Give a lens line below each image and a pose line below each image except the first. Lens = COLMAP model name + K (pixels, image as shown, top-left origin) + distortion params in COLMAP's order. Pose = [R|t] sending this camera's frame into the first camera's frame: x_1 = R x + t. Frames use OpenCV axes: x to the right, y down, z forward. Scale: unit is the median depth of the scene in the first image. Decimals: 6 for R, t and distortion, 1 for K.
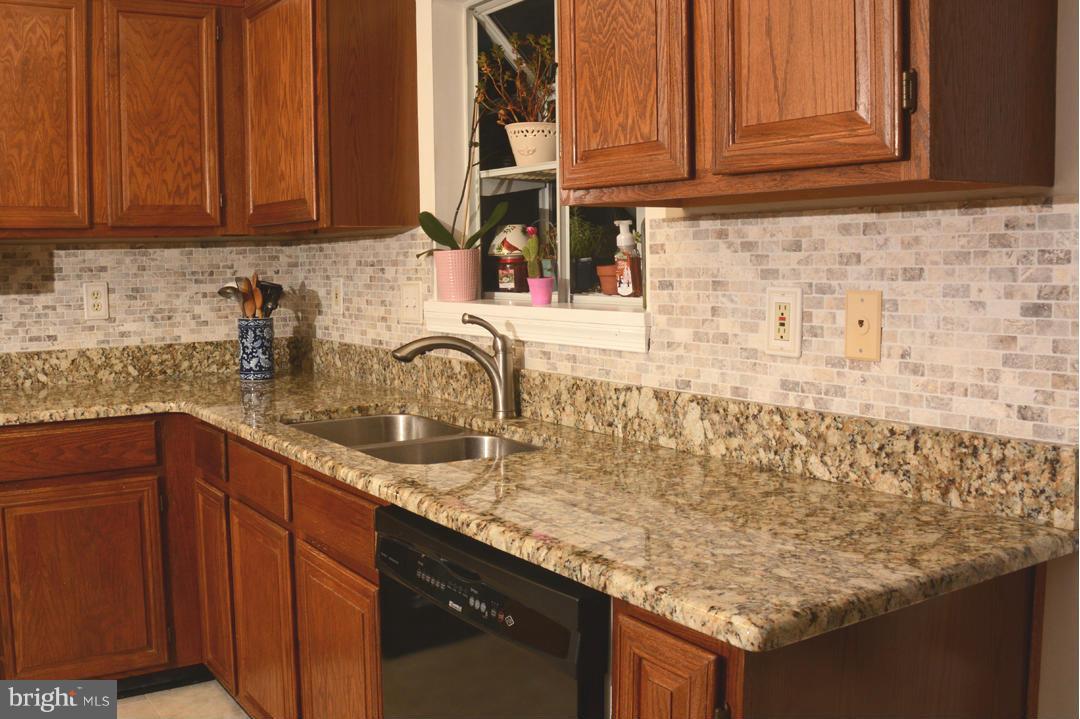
lens RADIAL K [[1007.0, 0, 442.0], [0, 1007.0, 319.3], [0, 0, 1]] dist [-0.153553, 0.104858]
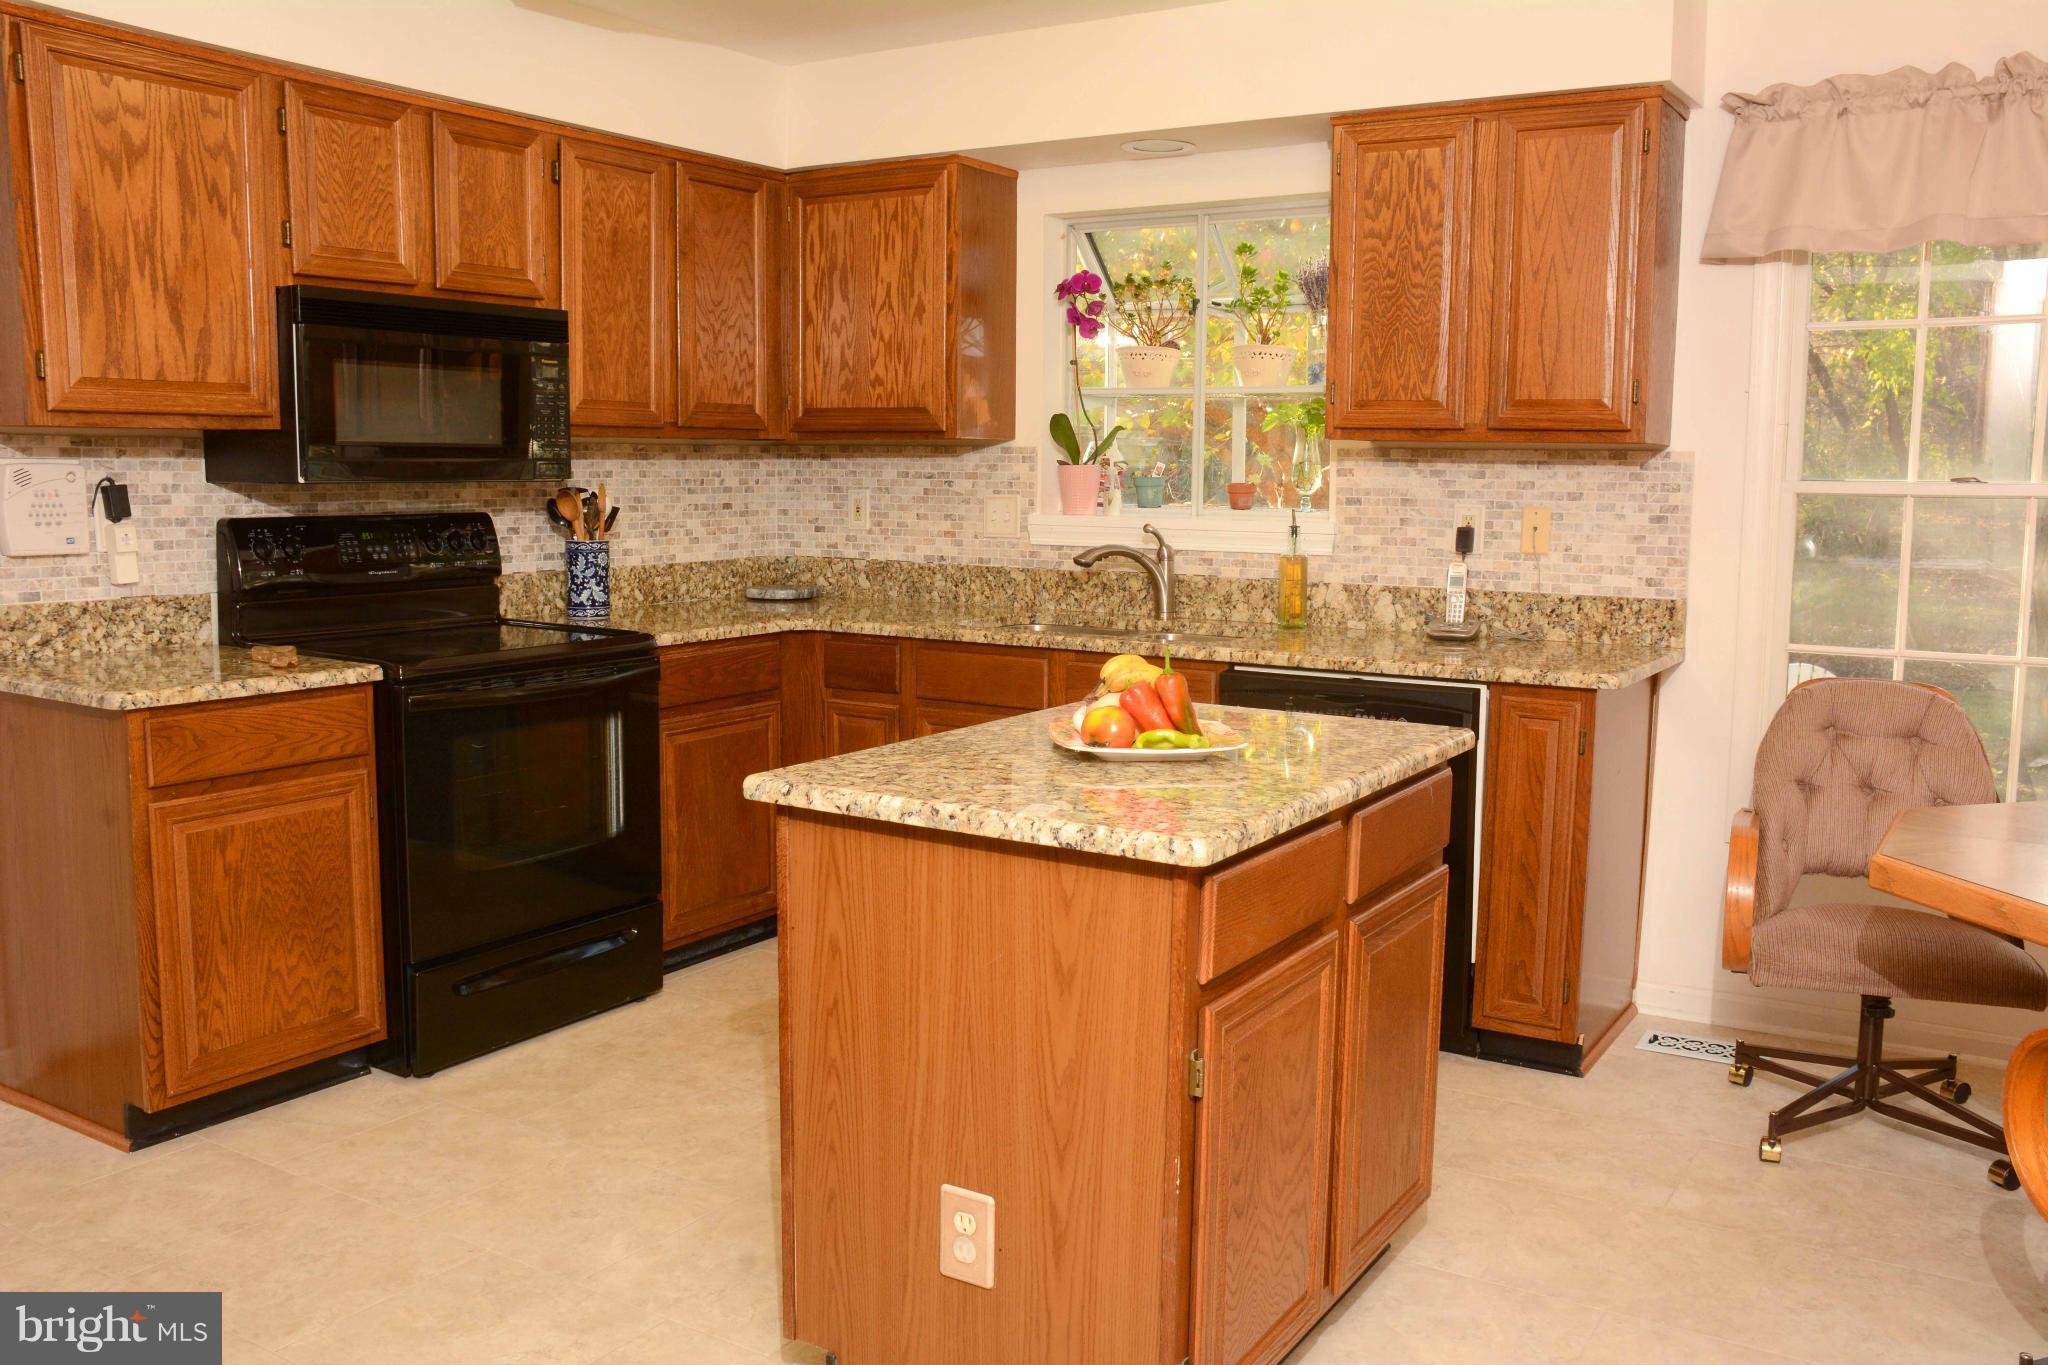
lens RADIAL K [[1639.5, 0, 1048.0], [0, 1639.5, 653.1], [0, 0, 1]] dist [-0.120846, 0.127292]
pose [[0.882172, -0.028584, 0.470060, -1.159946], [0.003237, 0.998501, 0.054643, 0.046301], [-0.470917, -0.046683, 0.880941, -0.688830]]
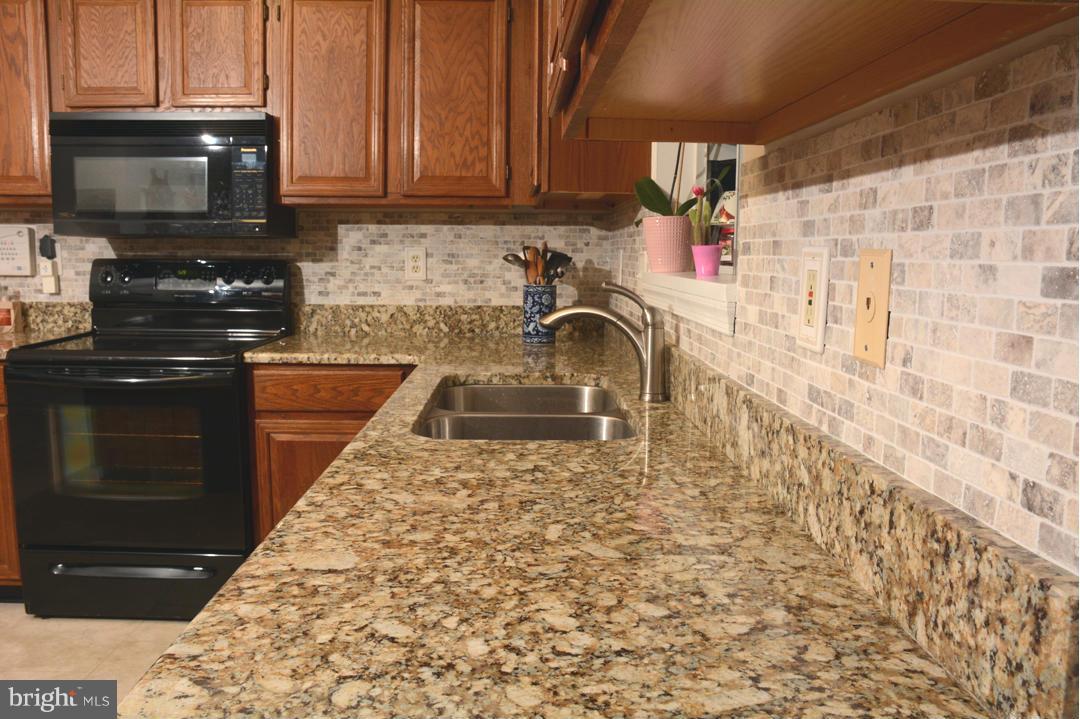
lens RADIAL K [[834.9, 0, 564.2], [0, 834.9, 353.8], [0, 0, 1]] dist [-0.148423, 0.103376]
pose [[0.890080, 0.083476, -0.448096, 0.412345], [-0.055674, 0.995636, 0.074890, 0.006434], [0.452392, -0.041711, 0.890843, 0.390327]]
